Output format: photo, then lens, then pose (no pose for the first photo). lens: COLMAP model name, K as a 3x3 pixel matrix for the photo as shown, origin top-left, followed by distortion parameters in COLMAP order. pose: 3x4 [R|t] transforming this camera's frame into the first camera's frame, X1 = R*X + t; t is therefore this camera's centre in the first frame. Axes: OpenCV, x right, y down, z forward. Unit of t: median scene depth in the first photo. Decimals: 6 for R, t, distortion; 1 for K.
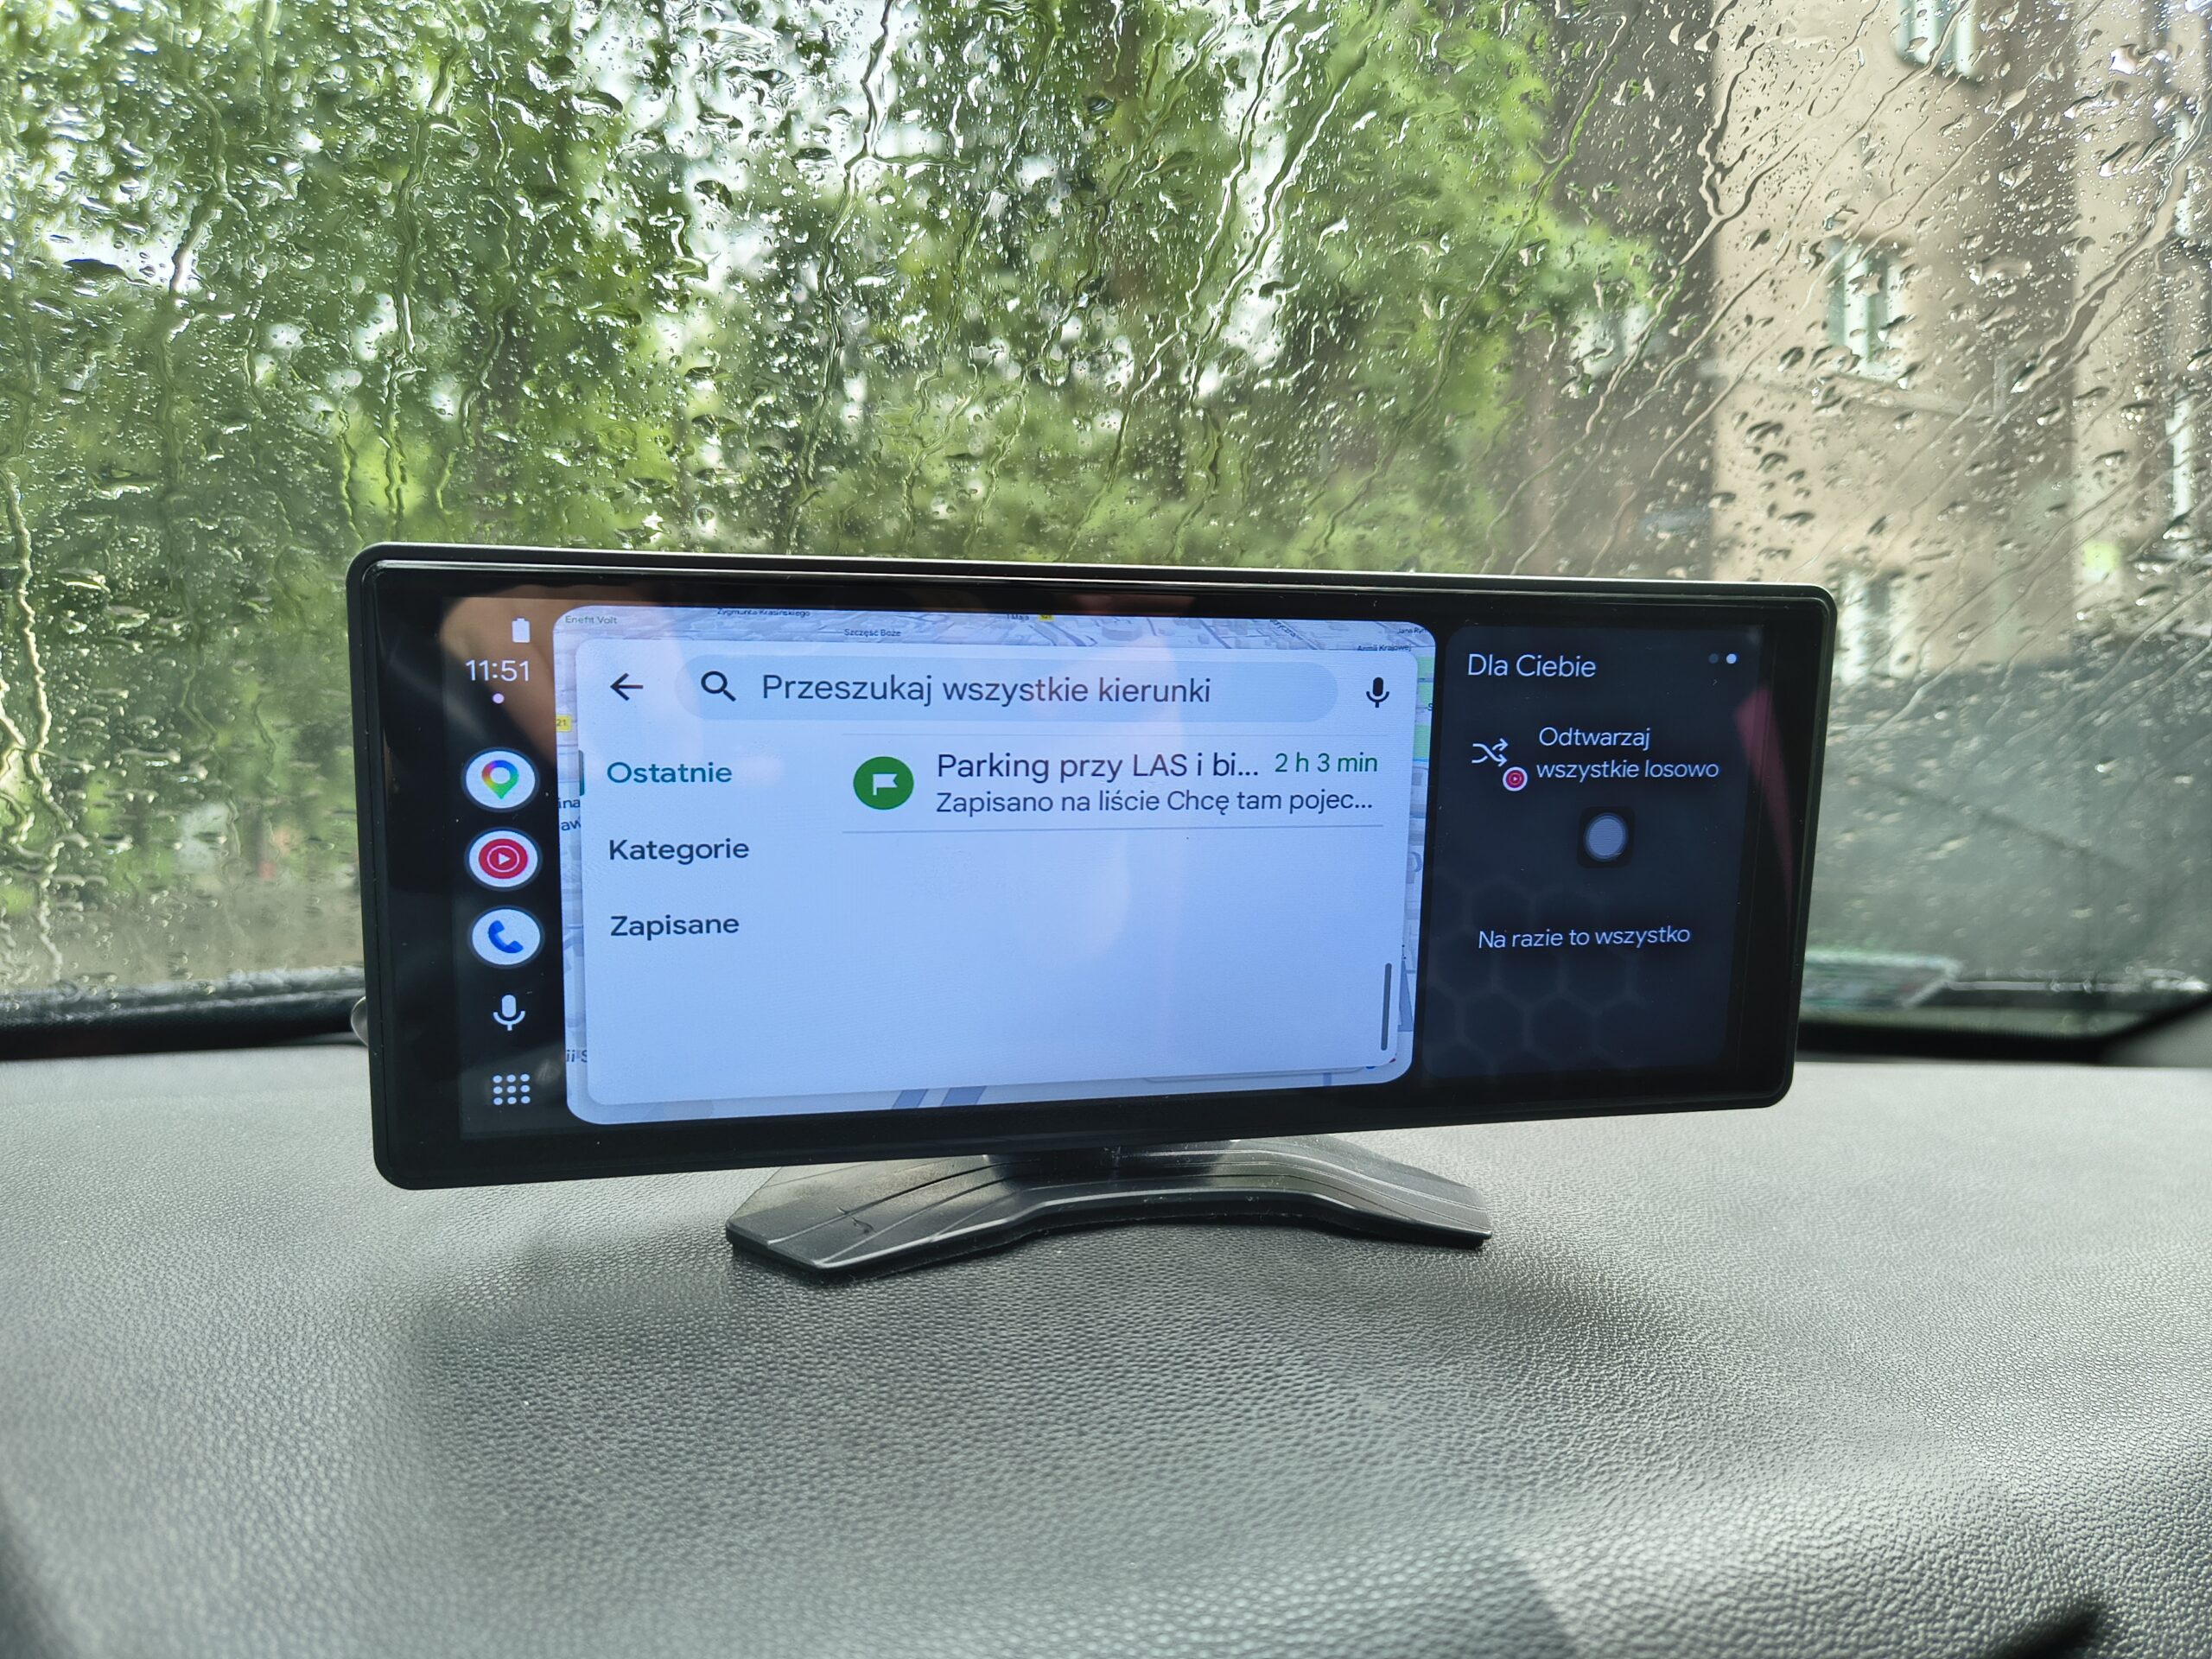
lens RADIAL K [[1602.7, 0, 1118.7], [0, 1602.7, 817.8], [0, 0, 1]] dist [0.006301, -0.031190]
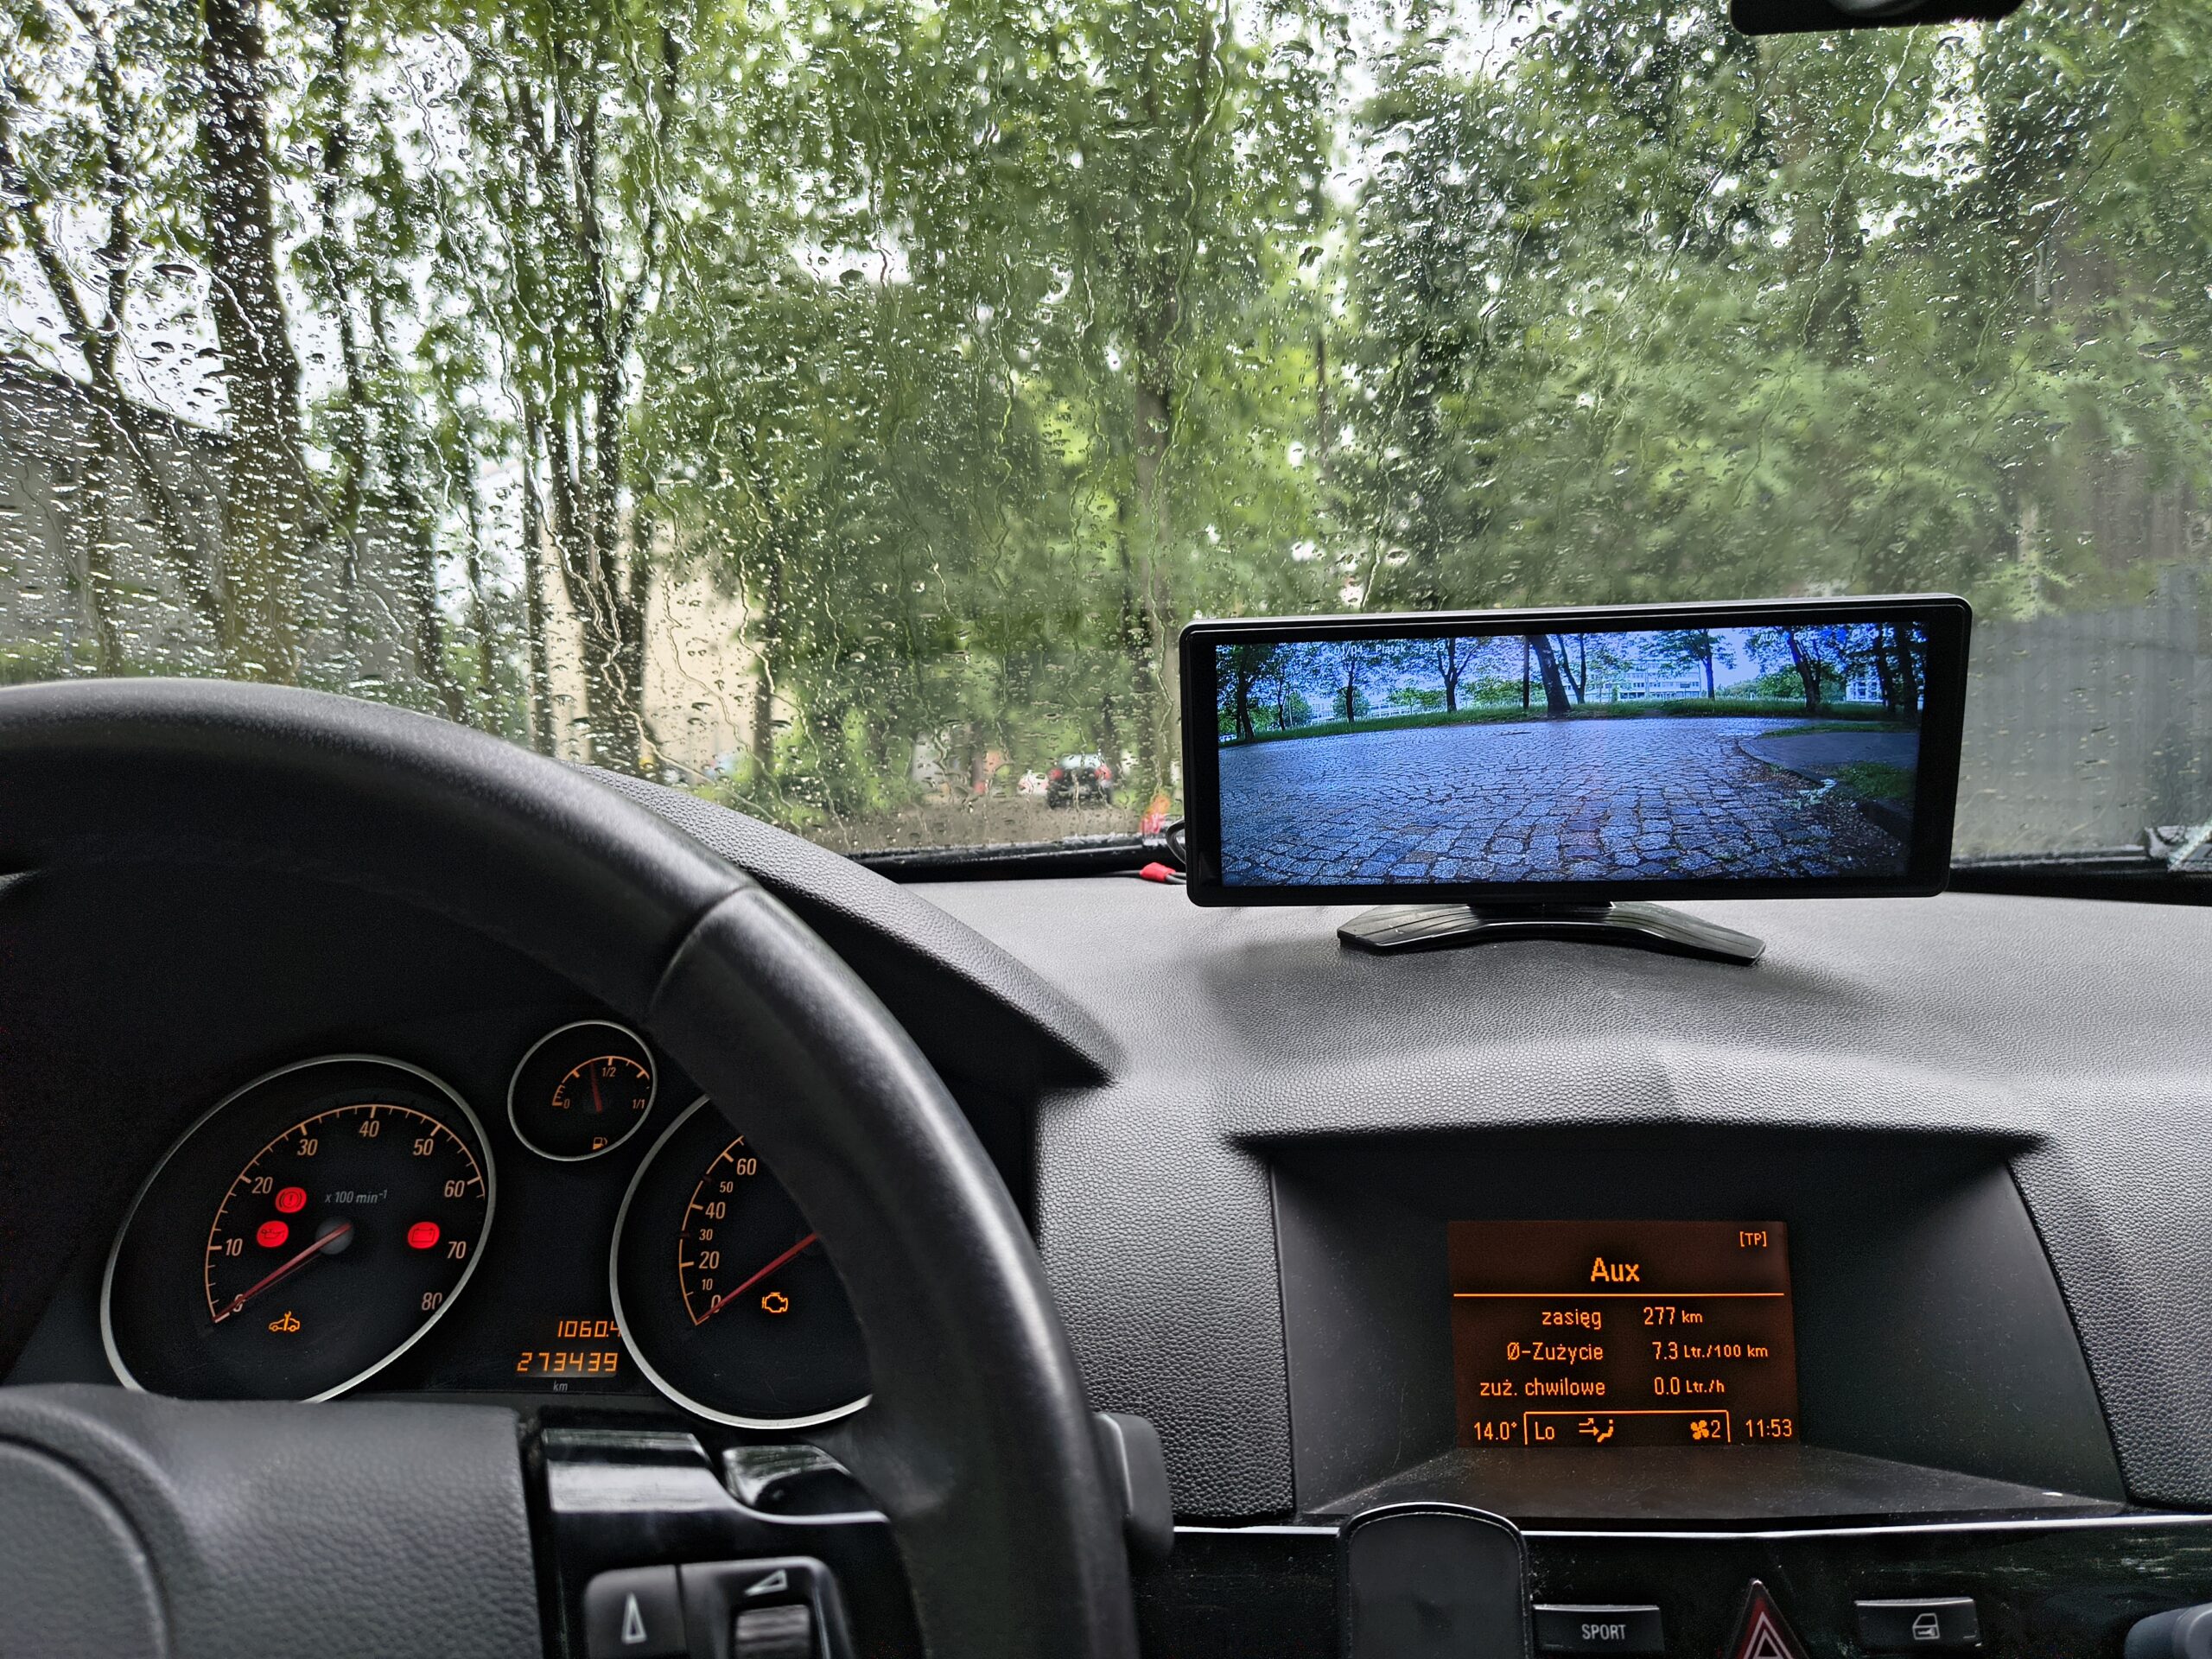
lens RADIAL K [[1602.7, 0, 1062.1], [0, 1602.7, 848.4], [0, 0, 1]] dist [0.006301, -0.031190]
pose [[0.907427, -0.000818, -0.420208, 0.405644], [0.033294, 0.996994, 0.069958, -0.022586], [0.418888, -0.077472, 0.904727, -1.367429]]
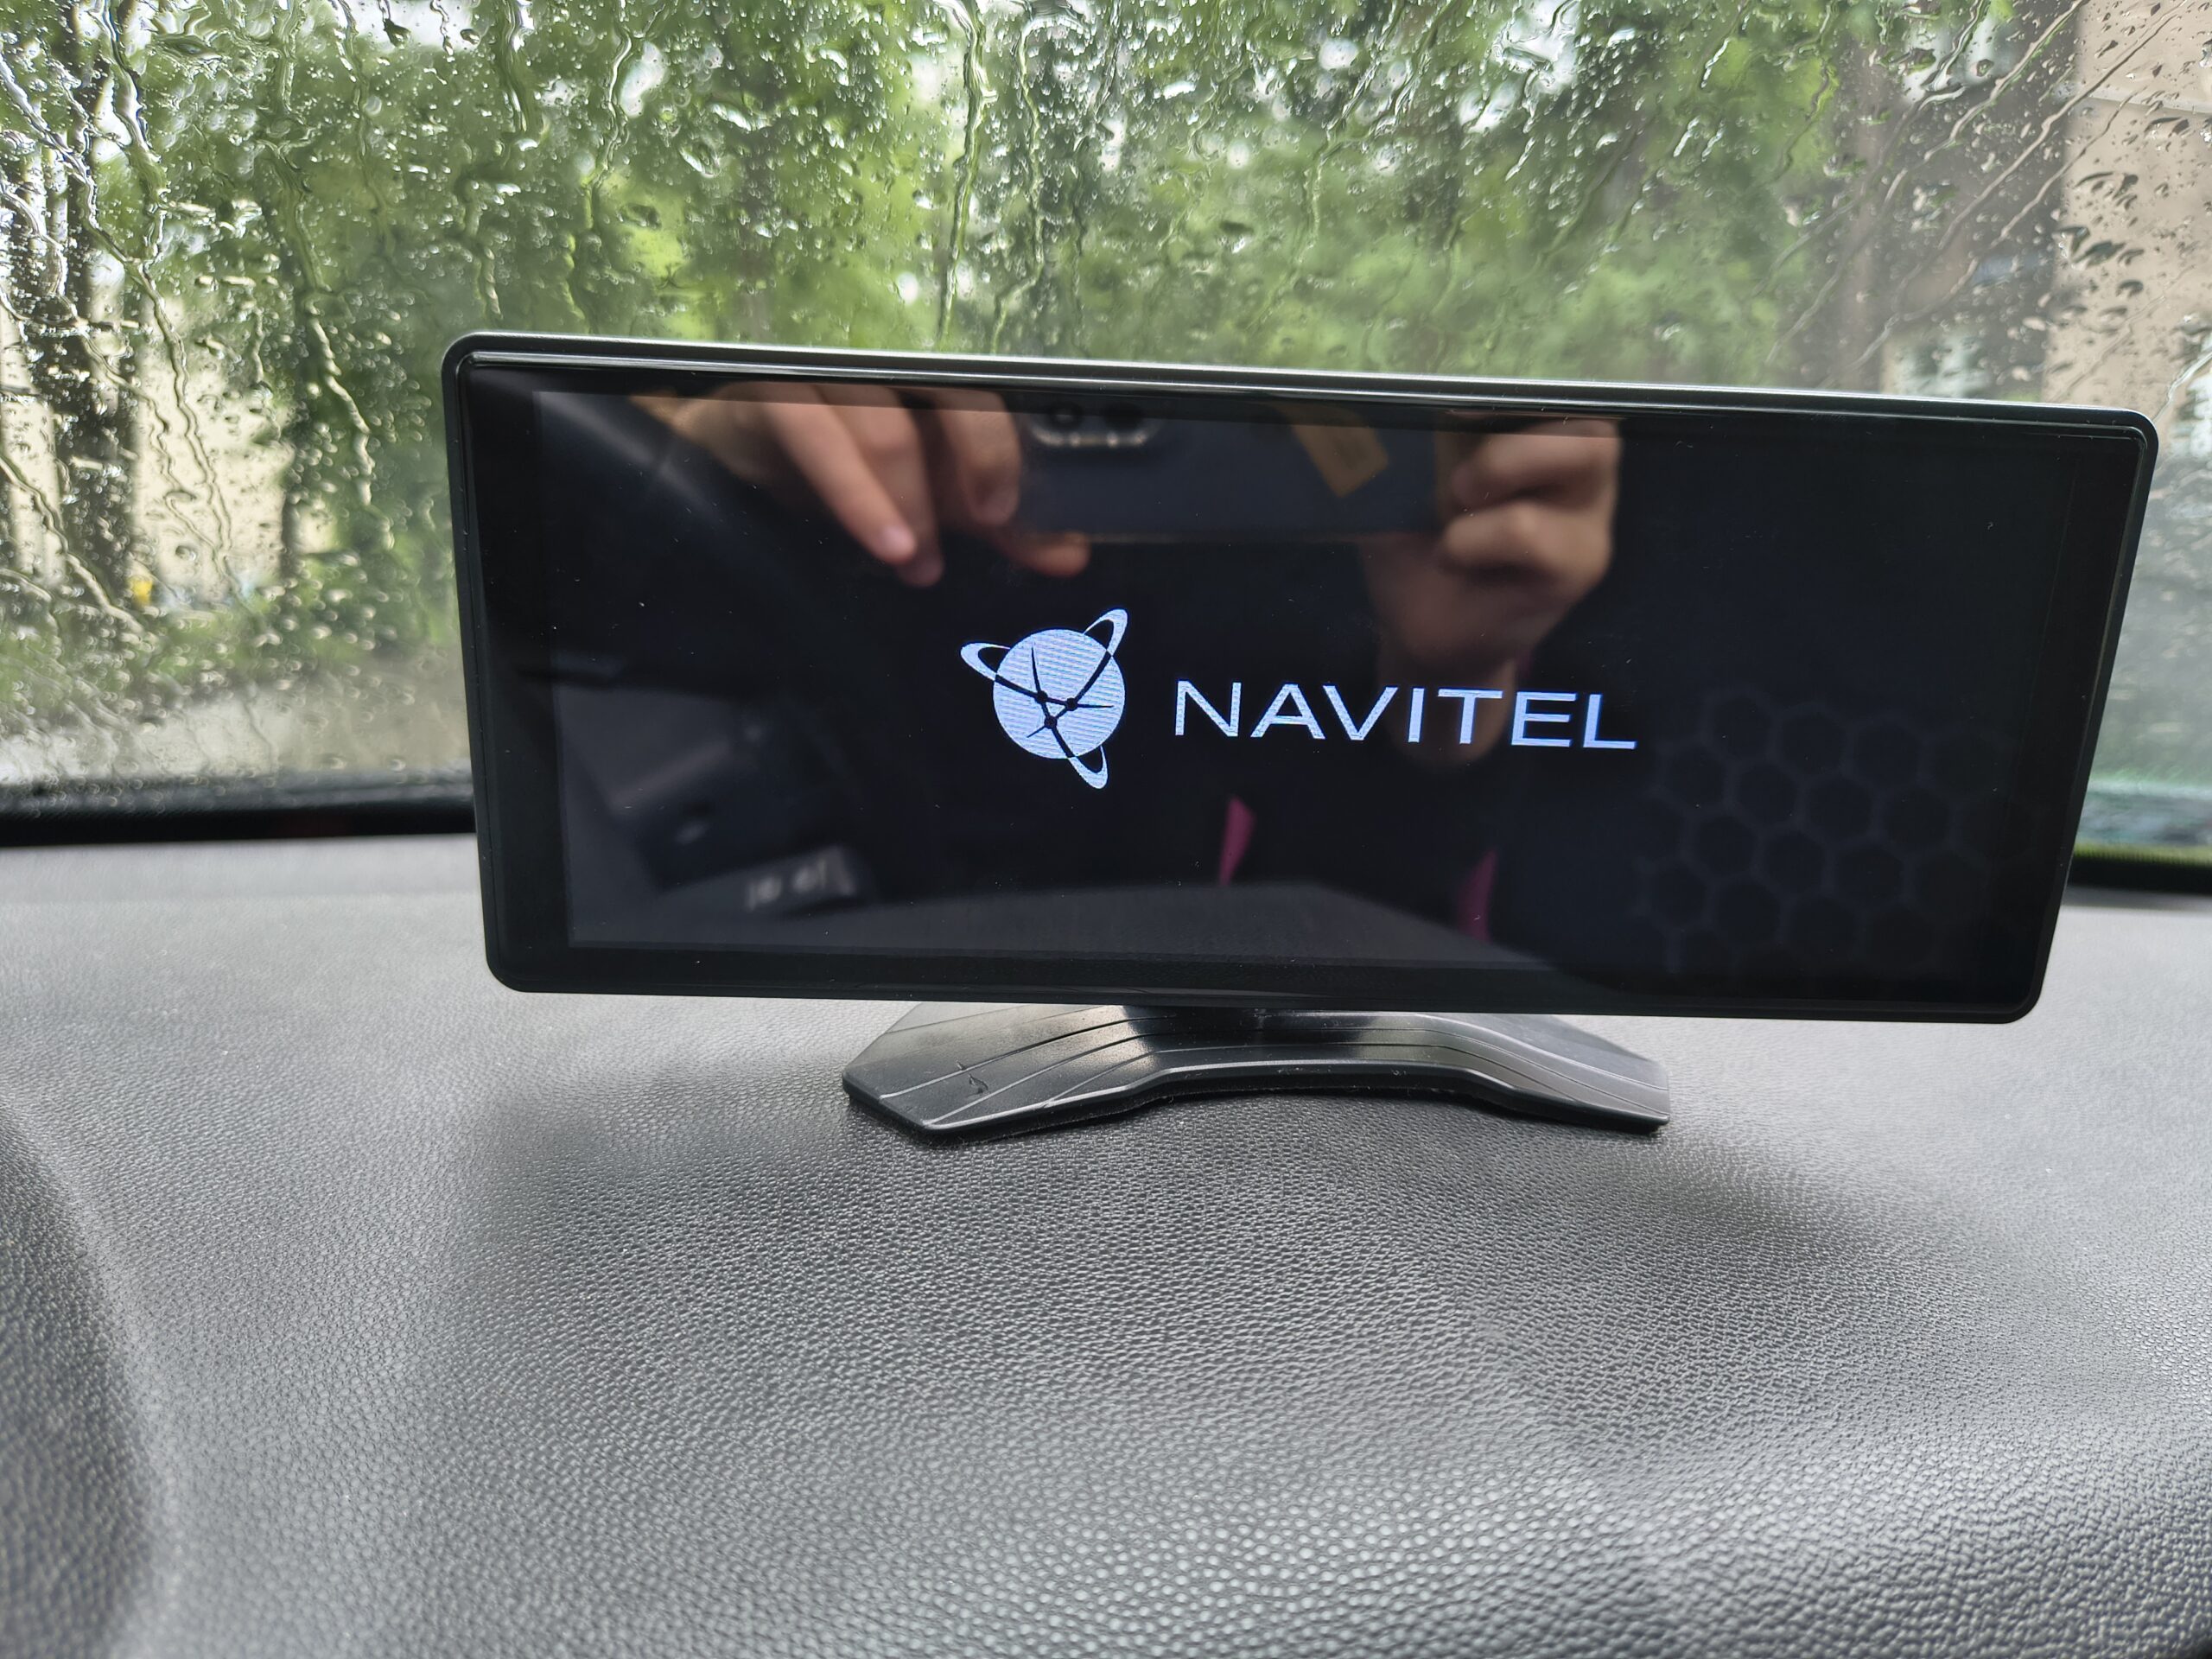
lens RADIAL K [[1602.7, 0, 1135.3], [0, 1602.7, 833.7], [0, 0, 1]] dist [0.006301, -0.031190]
pose [[0.988820, 0.037542, -0.144311, 0.082108], [-0.015126, 0.988048, 0.153400, -0.052520], [0.148345, -0.149502, 0.977570, 0.119507]]
